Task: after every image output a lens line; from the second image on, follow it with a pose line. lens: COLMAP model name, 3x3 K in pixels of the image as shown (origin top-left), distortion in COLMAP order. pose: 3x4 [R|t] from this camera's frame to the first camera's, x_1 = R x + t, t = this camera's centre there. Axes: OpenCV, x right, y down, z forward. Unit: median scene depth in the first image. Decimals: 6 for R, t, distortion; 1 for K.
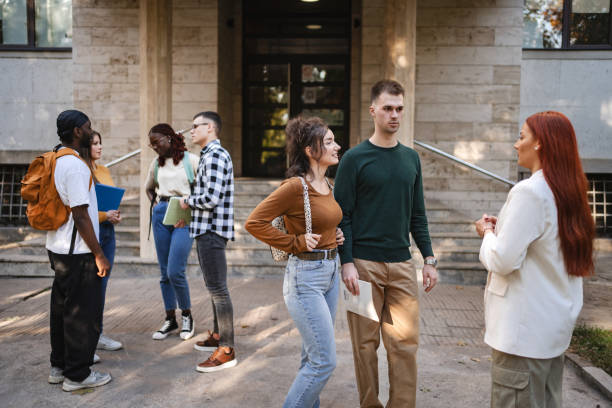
lens RADIAL K [[617.0, 0, 306.8], [0, 617.0, 201.3], [0, 0, 1]] dist [-0.002949, 0.042133]
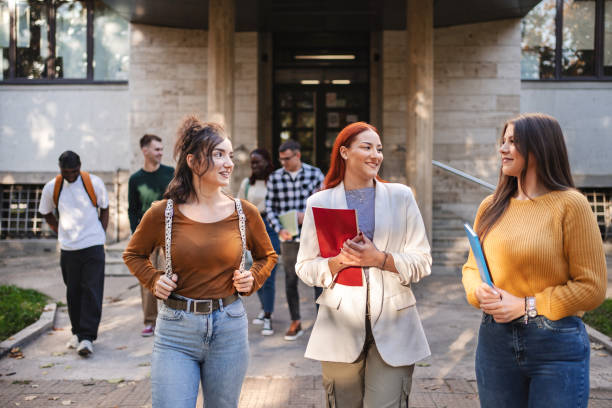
lens RADIAL K [[724.3, 0, 318.7], [0, 724.3, 202.5], [0, 0, 1]] dist [-0.015403, -0.032805]
pose [[0.999846, -0.008321, 0.015482, -0.053046], [0.008928, 0.999178, -0.039543, 0.031767], [-0.015140, 0.039676, 0.999098, -0.337593]]
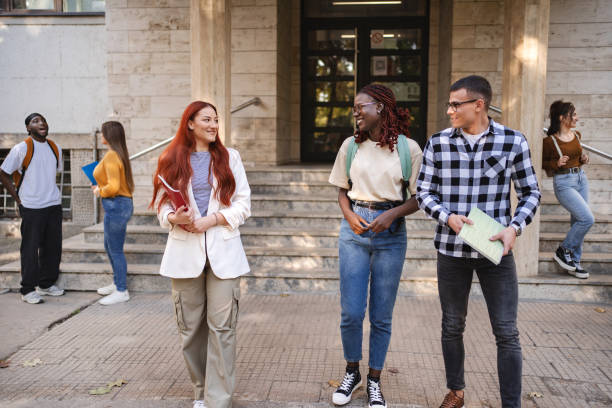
lens RADIAL K [[617.0, 0, 306.8], [0, 617.0, 201.3], [0, 0, 1]] dist [-0.002949, 0.042133]
pose [[0.998856, -0.001786, -0.047781, -0.065020], [0.003286, 0.999503, 0.031341, -0.014030], [0.047702, -0.031463, 0.998366, 0.163449]]
